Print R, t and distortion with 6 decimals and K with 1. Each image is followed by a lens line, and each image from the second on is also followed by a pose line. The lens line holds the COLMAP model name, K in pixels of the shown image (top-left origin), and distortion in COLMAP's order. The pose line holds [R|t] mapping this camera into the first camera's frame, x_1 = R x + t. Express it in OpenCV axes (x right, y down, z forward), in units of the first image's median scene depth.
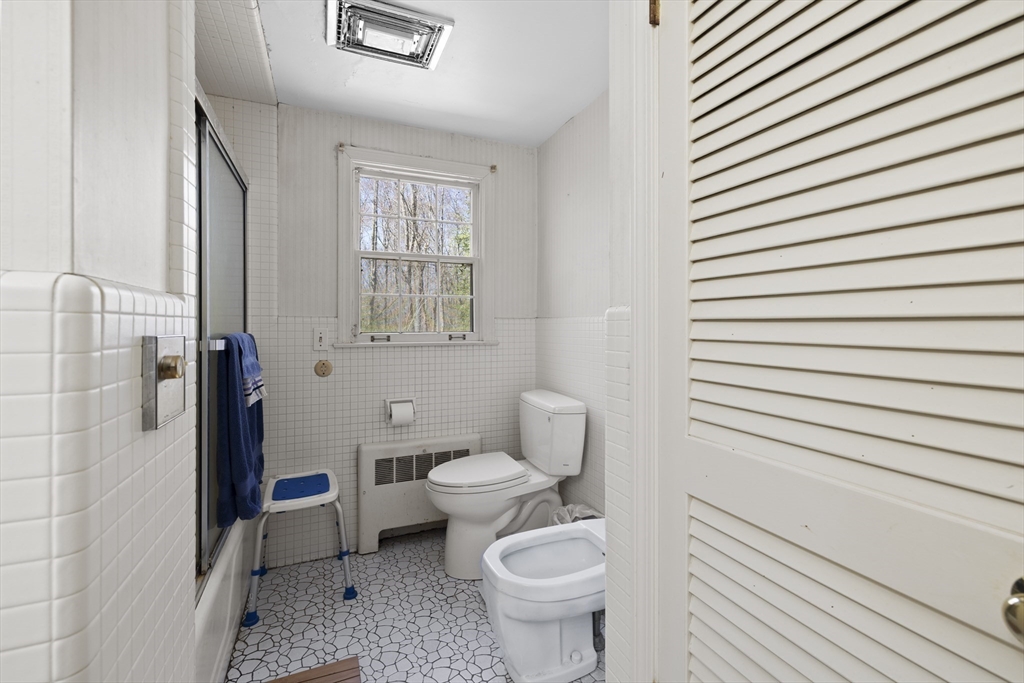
lens RADIAL K [[442.0, 0, 511.0], [0, 442.0, 326.3], [0, 0, 1]] dist [0.000756, 0.000367]
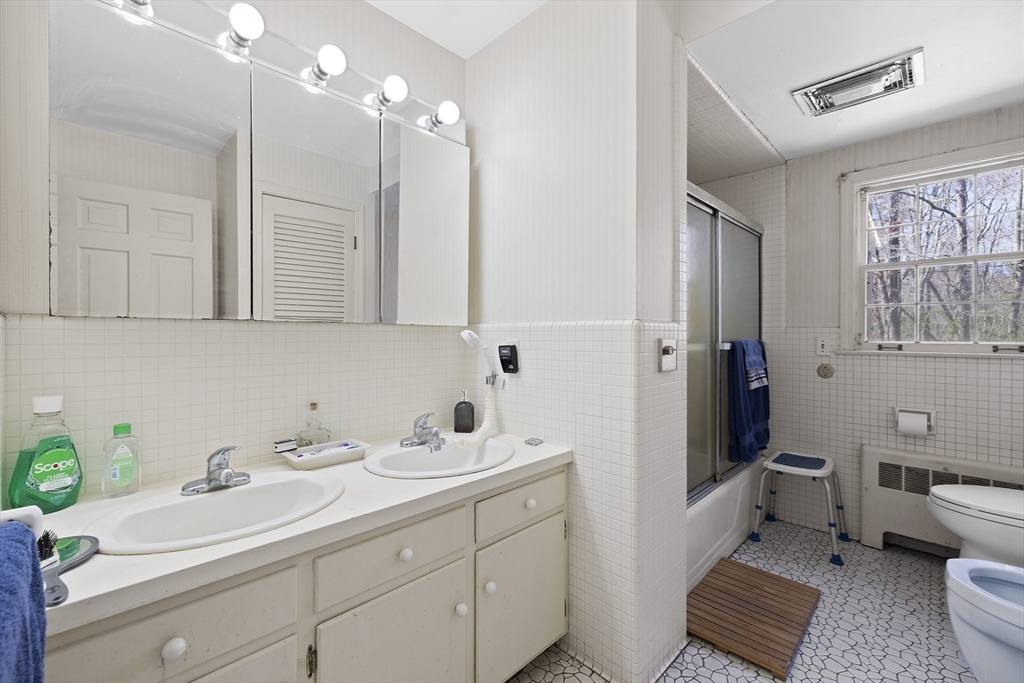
lens RADIAL K [[442.0, 0, 511.0], [0, 442.0, 326.3], [0, 0, 1]] dist [0.000756, 0.000367]
pose [[0.391530, -0.013191, -0.920071, 0.342225], [-0.004045, 0.999863, -0.016057, -0.001353], [0.920157, 0.010009, 0.391423, -0.237393]]
